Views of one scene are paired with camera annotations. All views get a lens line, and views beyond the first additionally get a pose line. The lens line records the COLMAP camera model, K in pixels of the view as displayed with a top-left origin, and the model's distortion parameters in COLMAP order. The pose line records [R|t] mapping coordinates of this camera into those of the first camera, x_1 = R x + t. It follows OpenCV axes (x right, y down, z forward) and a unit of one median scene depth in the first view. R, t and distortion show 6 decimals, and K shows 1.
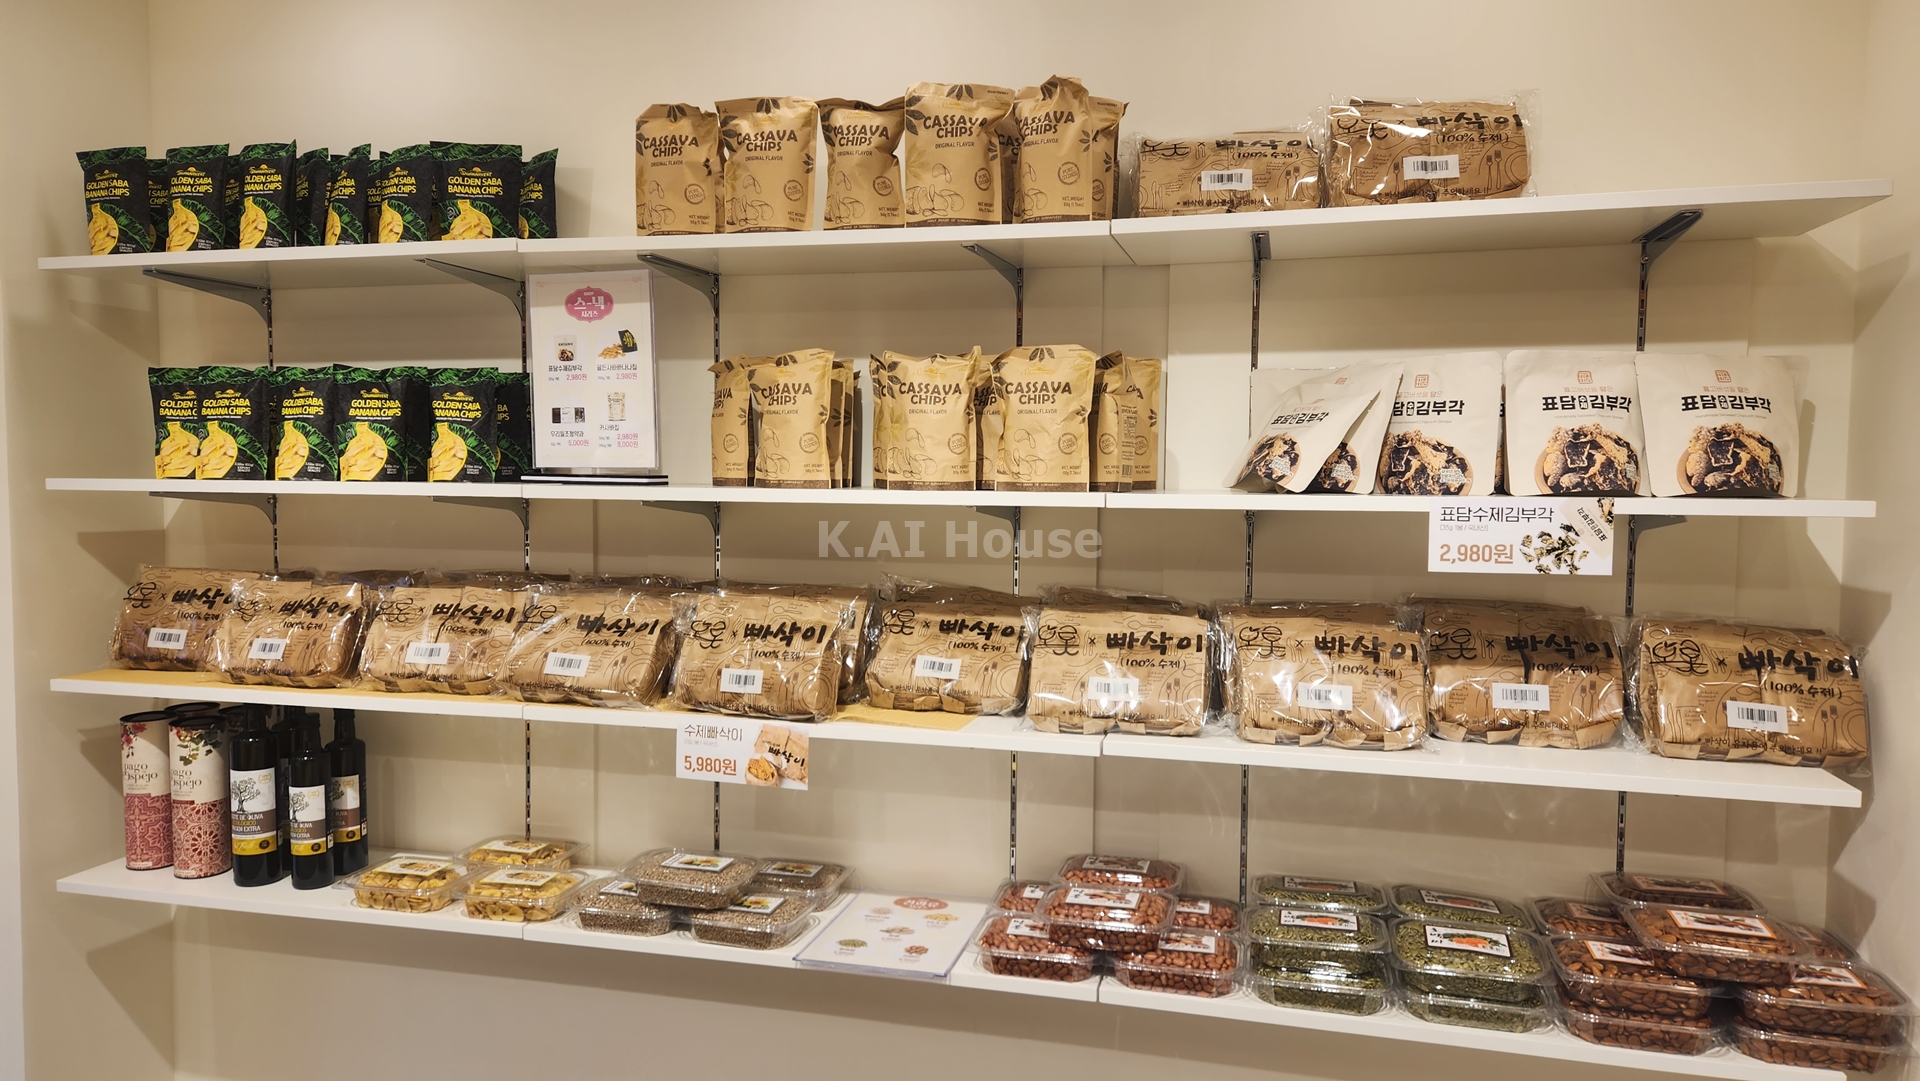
lens RADIAL K [[1297.5, 0, 960.0], [0, 1297.5, 540.5], [0, 0, 1]] dist [0.044164, -0.004398]
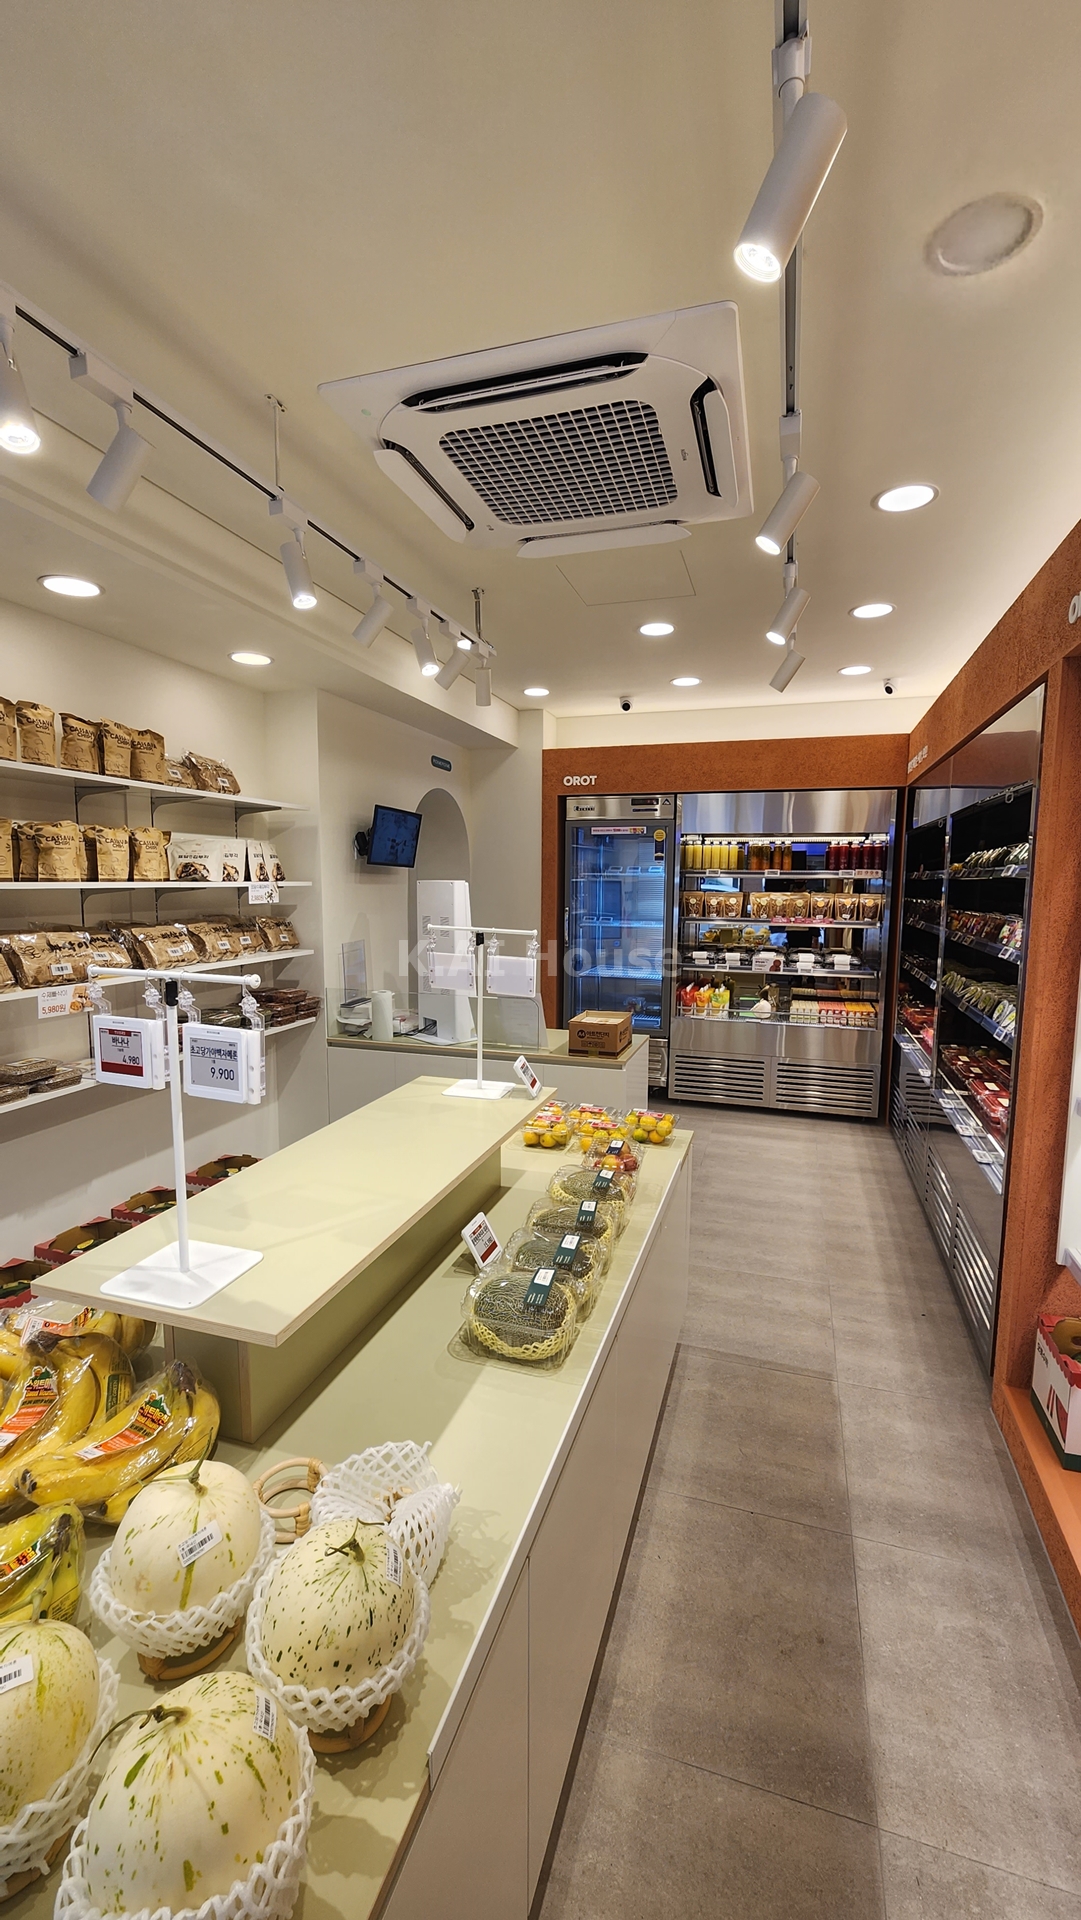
lens RADIAL K [[784.7, 0, 542.6], [0, 784.7, 982.6], [0, 0, 1]] dist [-0.000779, -0.000090]
pose [[0.044166, -0.141881, 0.988898, -1.471951], [0.038915, 0.989357, 0.140208, -0.026913], [-0.998266, 0.032291, 0.049217, 0.103030]]
